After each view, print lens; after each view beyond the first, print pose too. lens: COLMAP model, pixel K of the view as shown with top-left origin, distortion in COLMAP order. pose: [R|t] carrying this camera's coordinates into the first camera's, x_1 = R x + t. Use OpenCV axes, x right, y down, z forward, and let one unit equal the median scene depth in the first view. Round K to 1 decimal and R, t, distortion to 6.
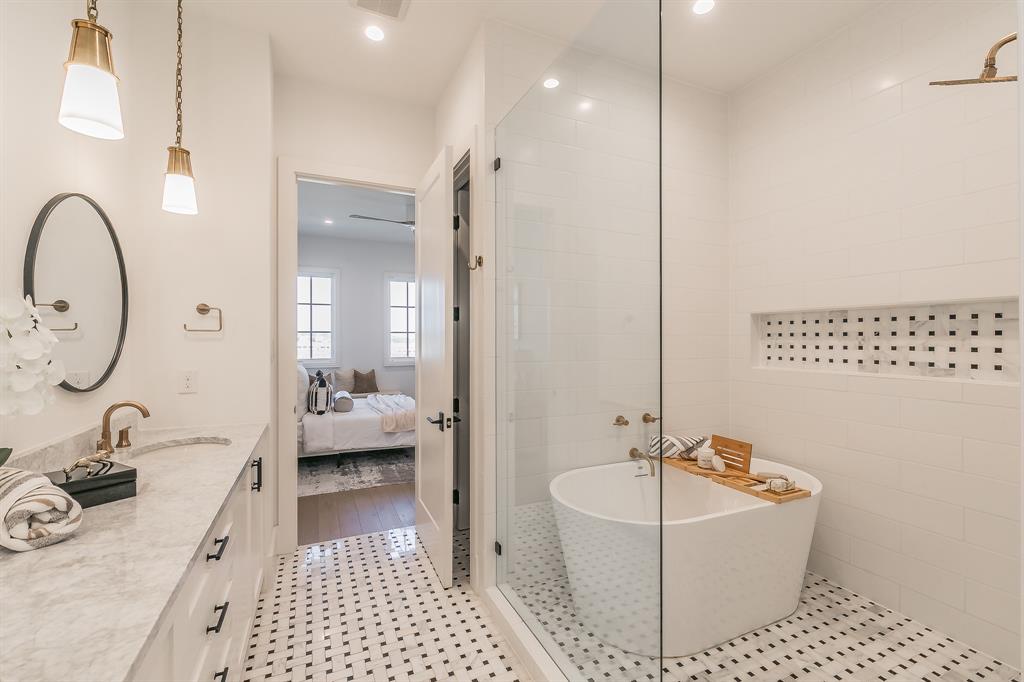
lens RADIAL K [[436.2, 0, 510.4], [0, 436.2, 347.6], [0, 0, 1]] dist [-0.001450, -0.000118]
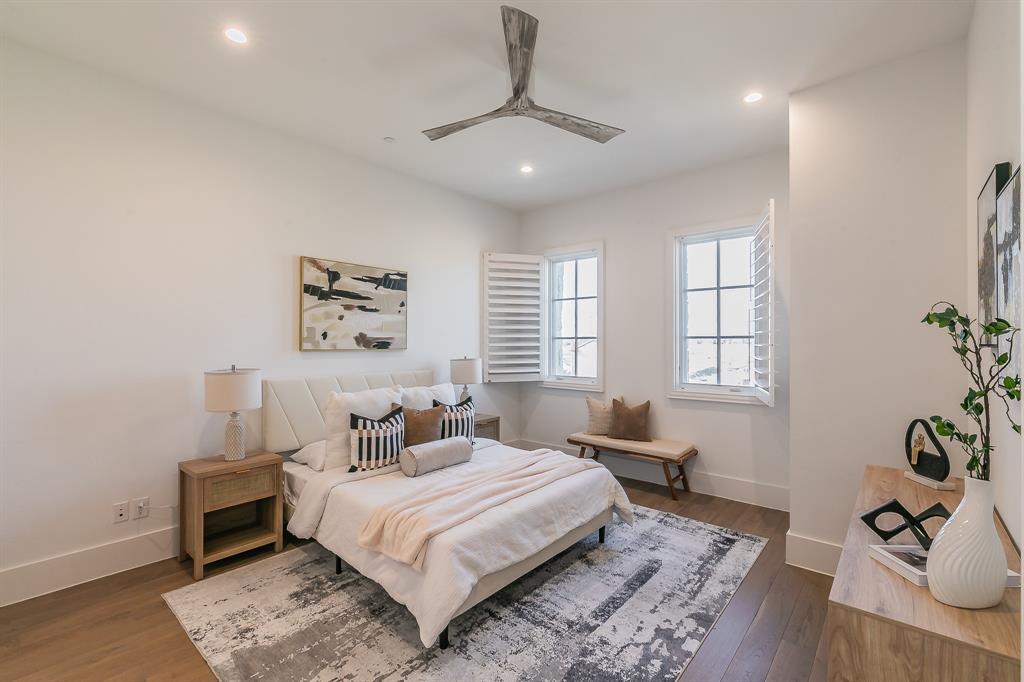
lens RADIAL K [[441.9, 0, 514.0], [0, 441.9, 342.4], [0, 0, 1]] dist [0.000633, 0.000179]
pose [[0.407952, -0.003746, -0.912996, 0.230924], [-0.019910, 0.999717, -0.012999, -0.027098], [0.912786, 0.023480, 0.407762, 0.940532]]
